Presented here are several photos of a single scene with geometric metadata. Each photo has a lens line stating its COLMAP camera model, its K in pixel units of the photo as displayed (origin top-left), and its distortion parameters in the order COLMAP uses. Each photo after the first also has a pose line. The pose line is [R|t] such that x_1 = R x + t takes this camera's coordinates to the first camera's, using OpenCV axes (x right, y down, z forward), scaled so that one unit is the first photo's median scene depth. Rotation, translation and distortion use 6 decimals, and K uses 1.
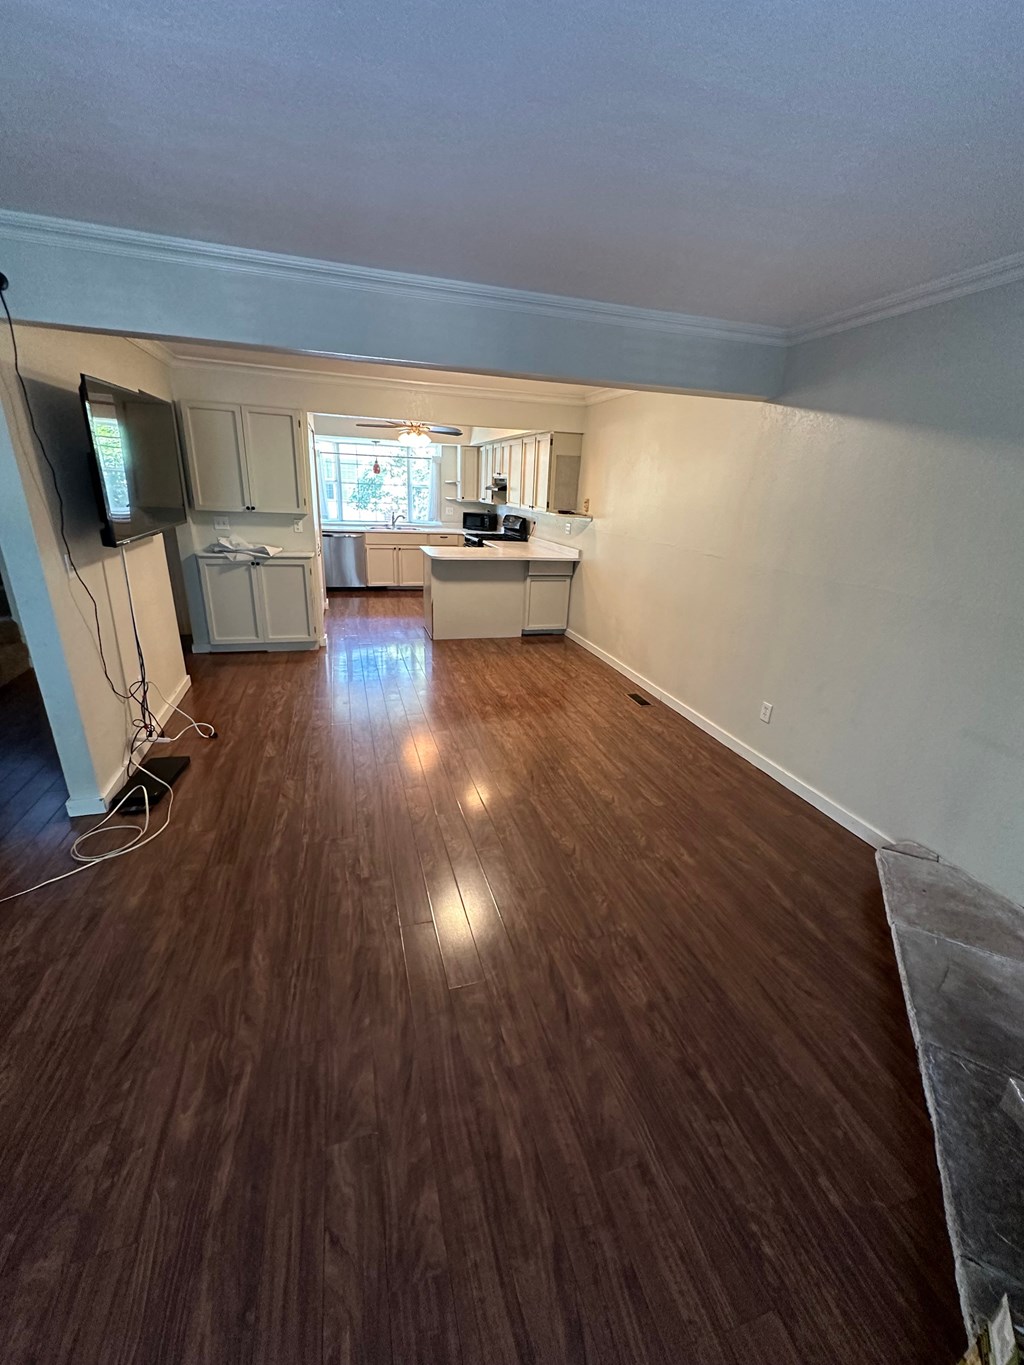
lens RADIAL K [[587.5, 0, 487.0], [0, 587.5, 694.5], [0, 0, 1]] dist [-0.003521, 0.000215]
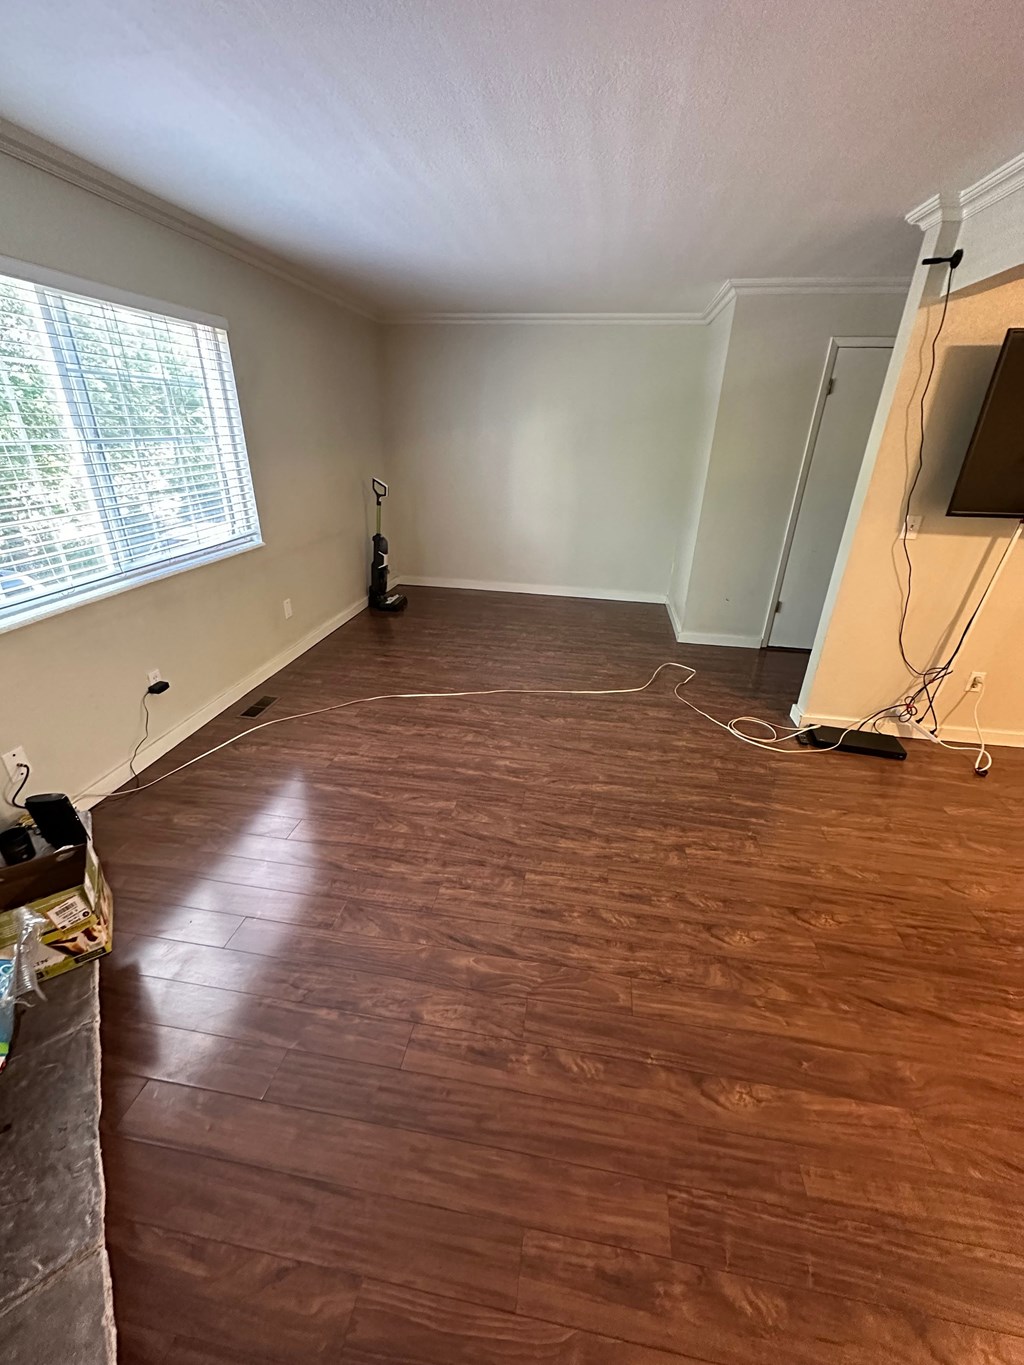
lens RADIAL K [[534.6, 0, 531.0], [0, 534.6, 660.6], [0, 0, 1]] dist [0.000764, -0.000703]
pose [[-0.410854, 0.319068, -0.854046, 0.512302], [-0.340875, 0.815060, 0.468488, -0.256589], [0.845579, 0.483603, -0.226108, 0.743085]]
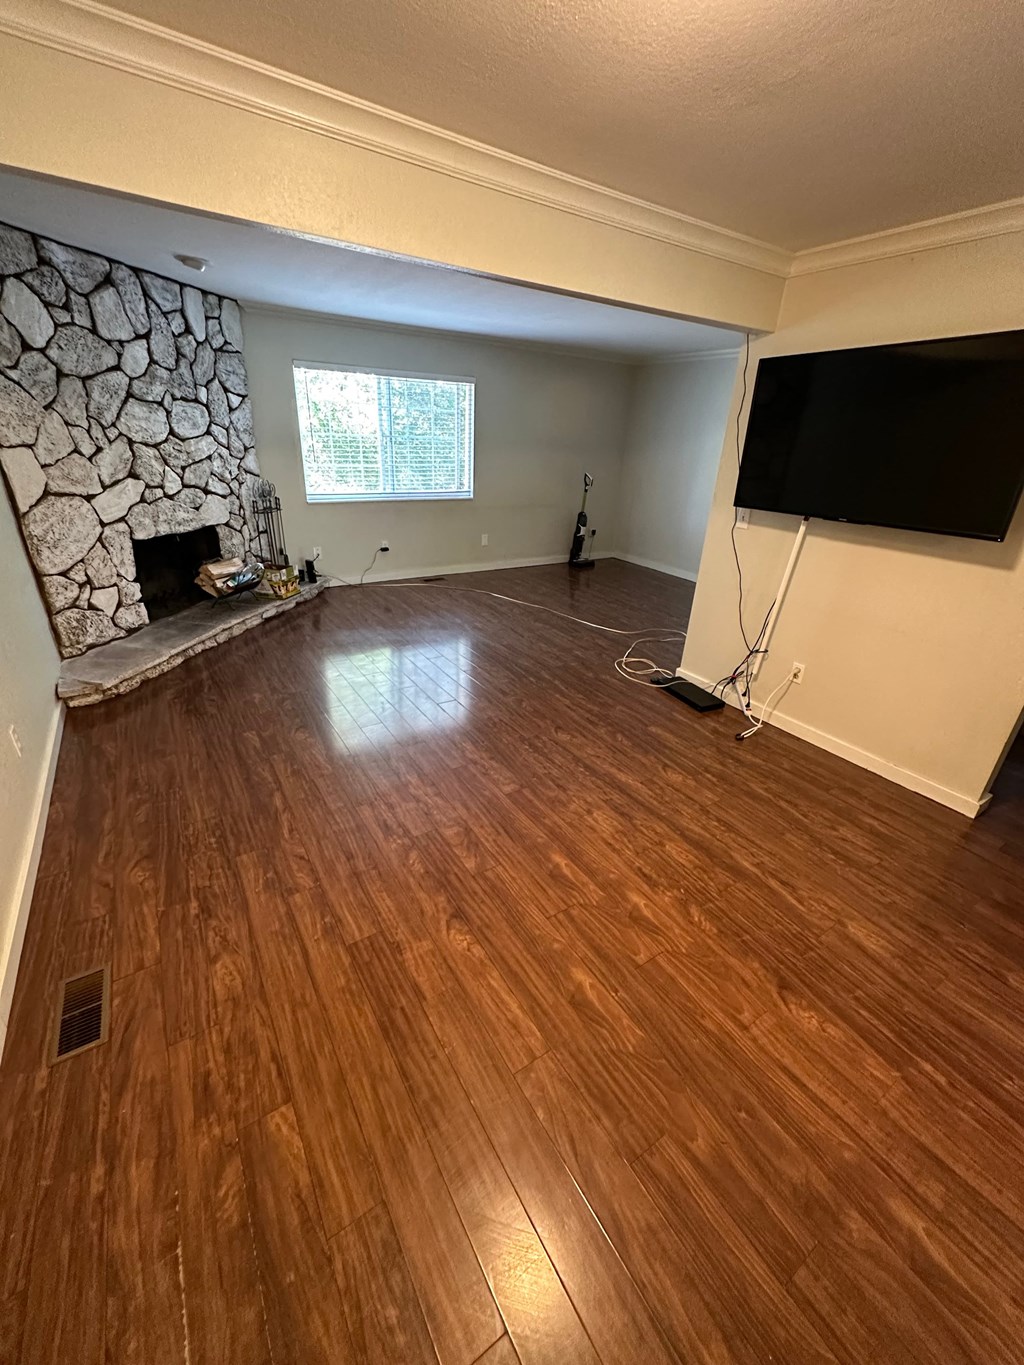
lens RADIAL K [[534.6, 0, 517.5], [0, 534.6, 632.0], [0, 0, 1]] dist [0.000764, -0.000703]
pose [[-0.941453, 0.033348, -0.335490, 0.178198], [-0.191279, 0.766603, 0.612970, -0.668833], [0.277629, 0.641255, -0.715342, 1.862019]]
